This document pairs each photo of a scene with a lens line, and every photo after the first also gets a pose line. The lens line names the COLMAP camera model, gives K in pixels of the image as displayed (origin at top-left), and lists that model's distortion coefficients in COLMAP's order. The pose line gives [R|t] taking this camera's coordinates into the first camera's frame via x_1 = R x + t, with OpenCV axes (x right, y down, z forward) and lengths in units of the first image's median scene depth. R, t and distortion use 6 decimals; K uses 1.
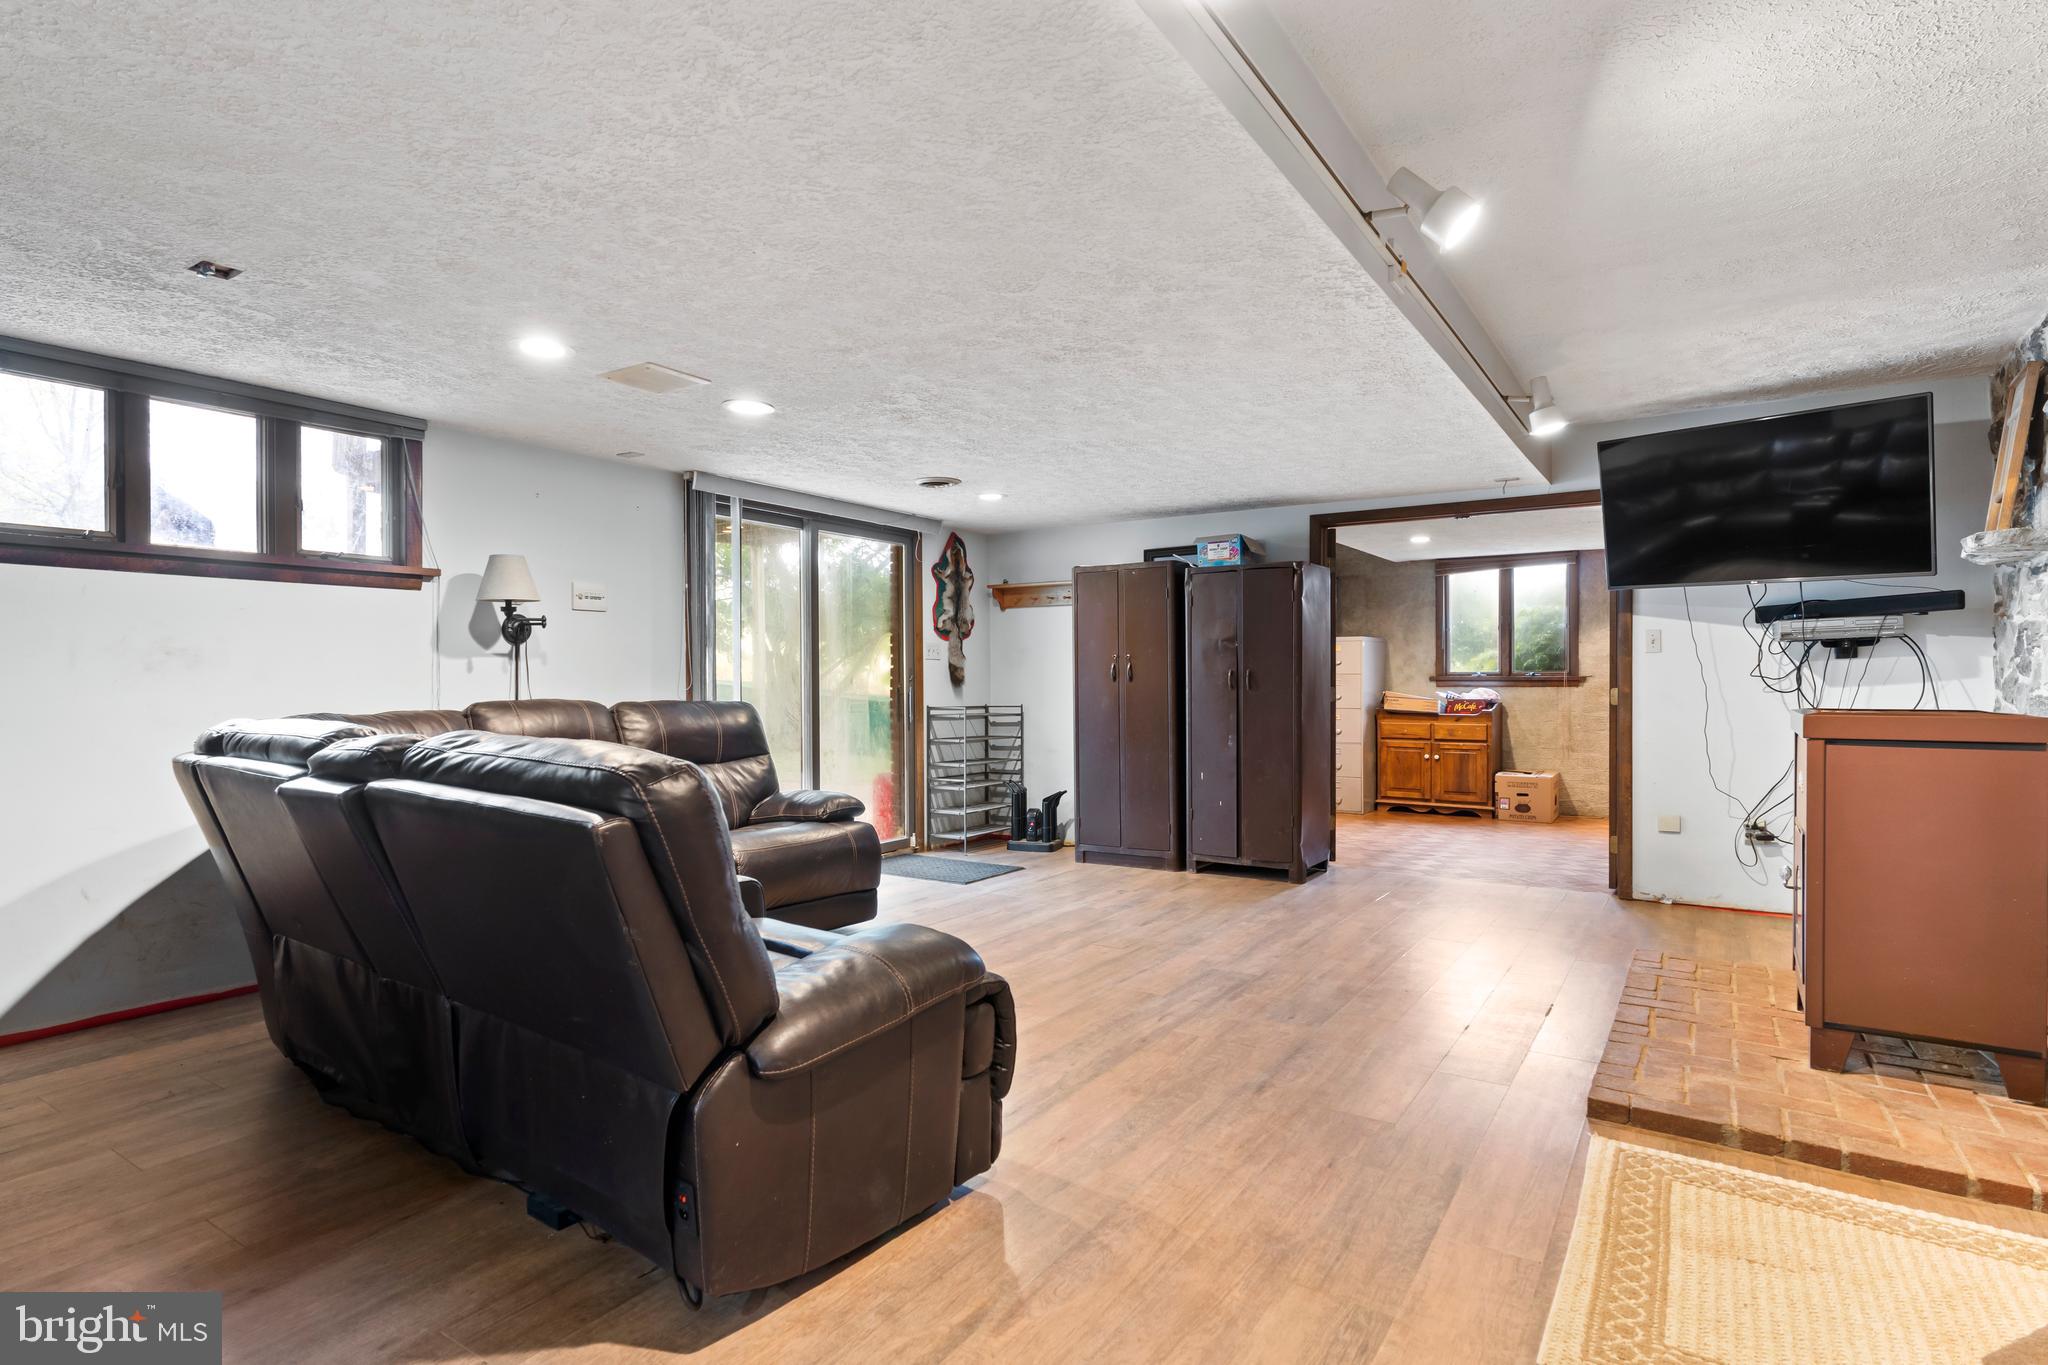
lens RADIAL K [[1058.6, 0, 1019.8], [0, 1058.6, 688.5], [0, 0, 1]] dist [-0.009810, 0.000340]
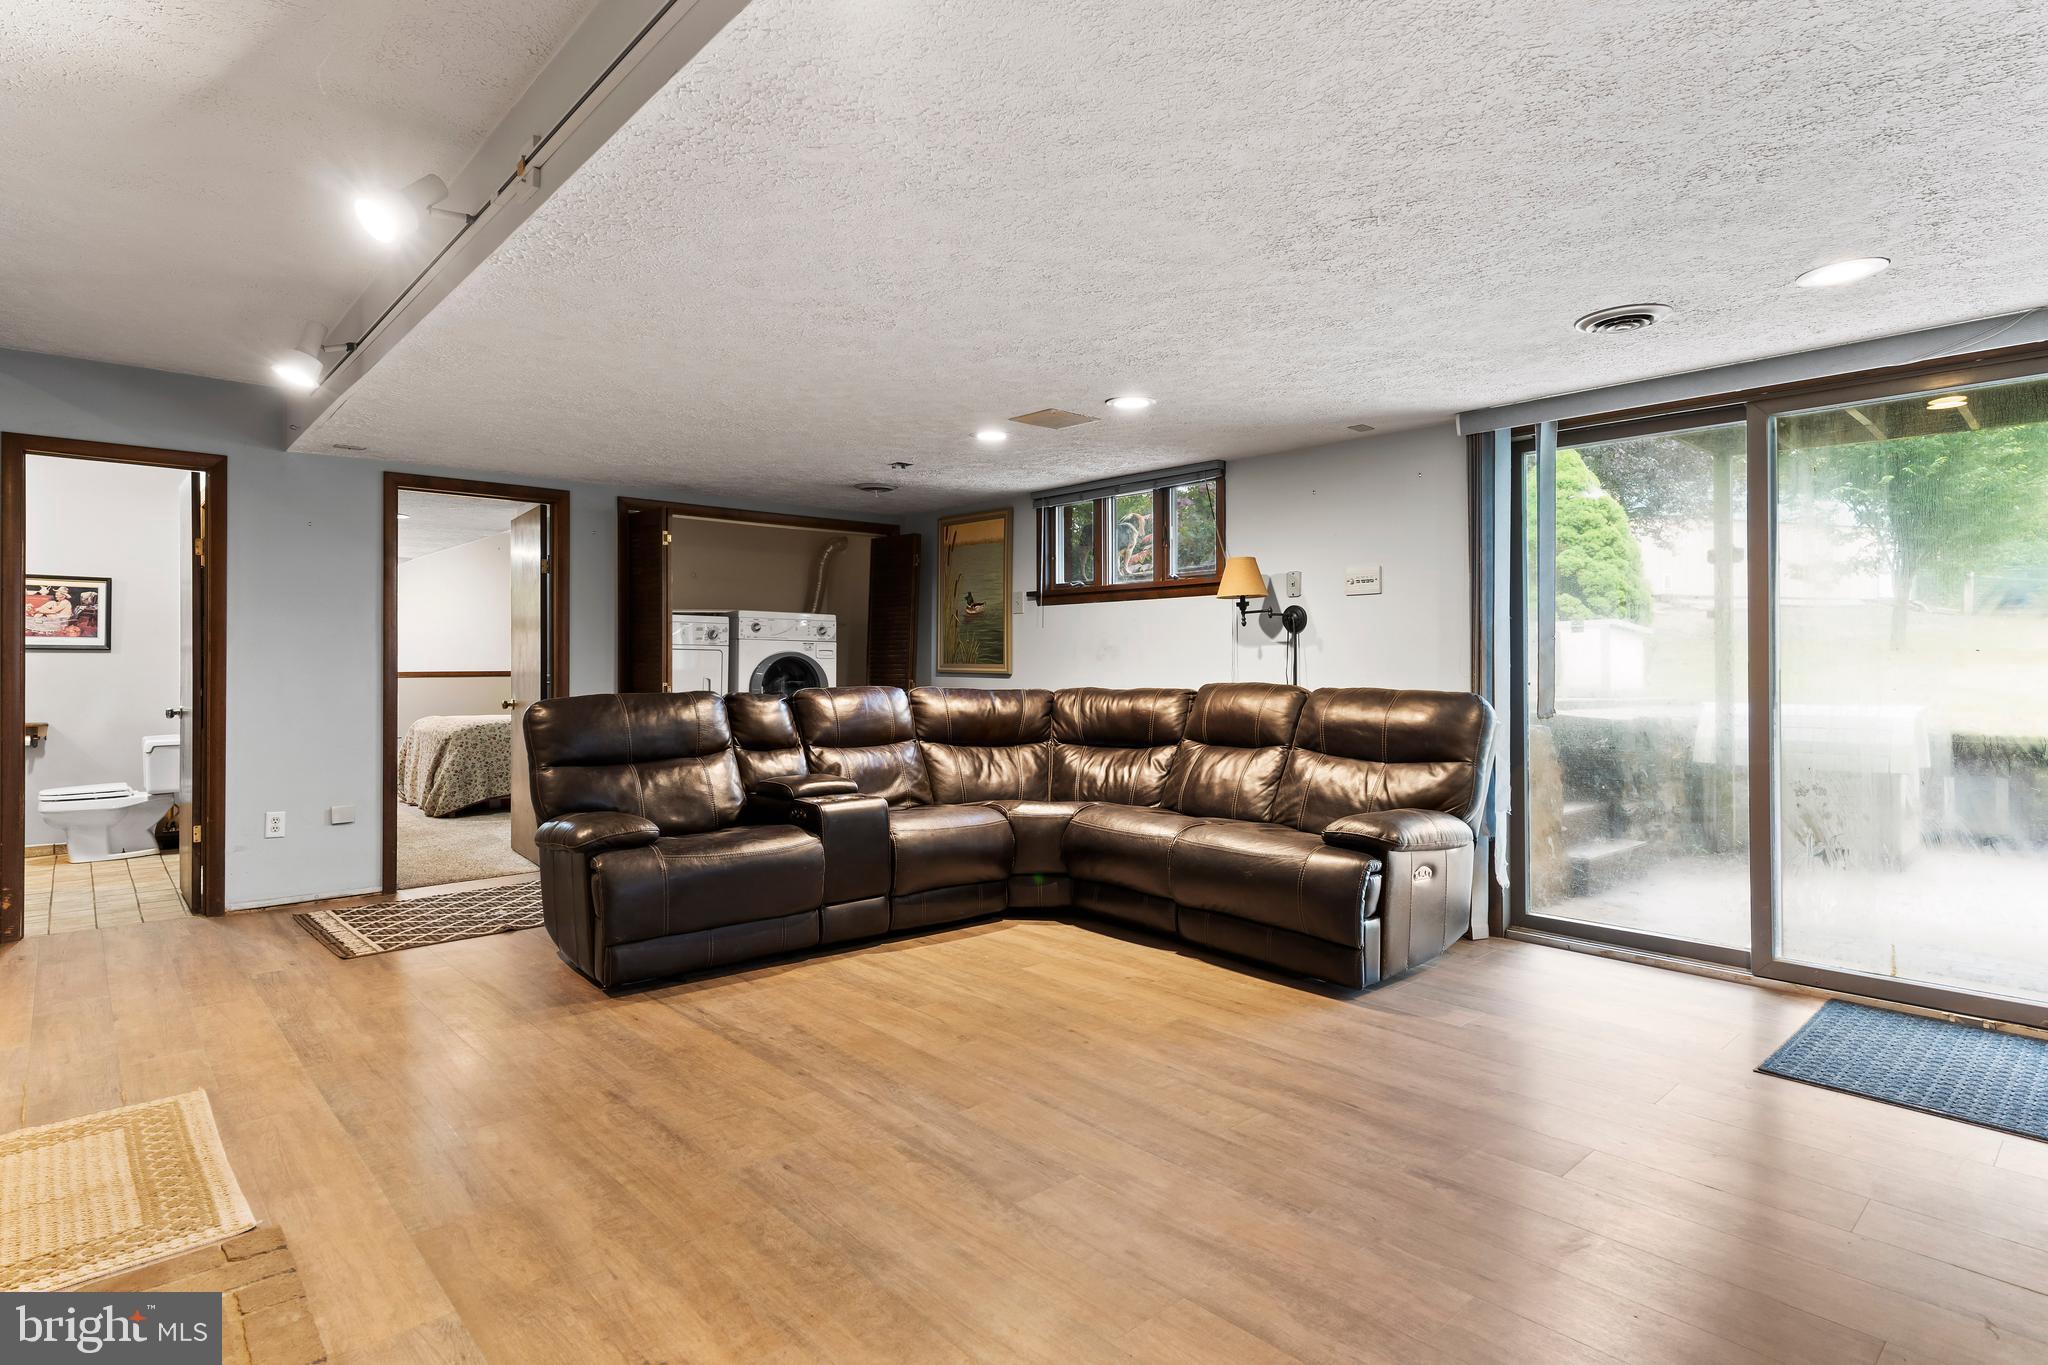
lens RADIAL K [[1058.6, 0, 1011.0], [0, 1058.6, 661.2], [0, 0, 1]] dist [-0.009810, 0.000340]
pose [[-0.249312, -0.000986, -0.968423, 0.850689], [-0.005337, 0.999986, 0.000356, -0.014441], [0.968408, 0.005257, -0.249314, 1.265505]]
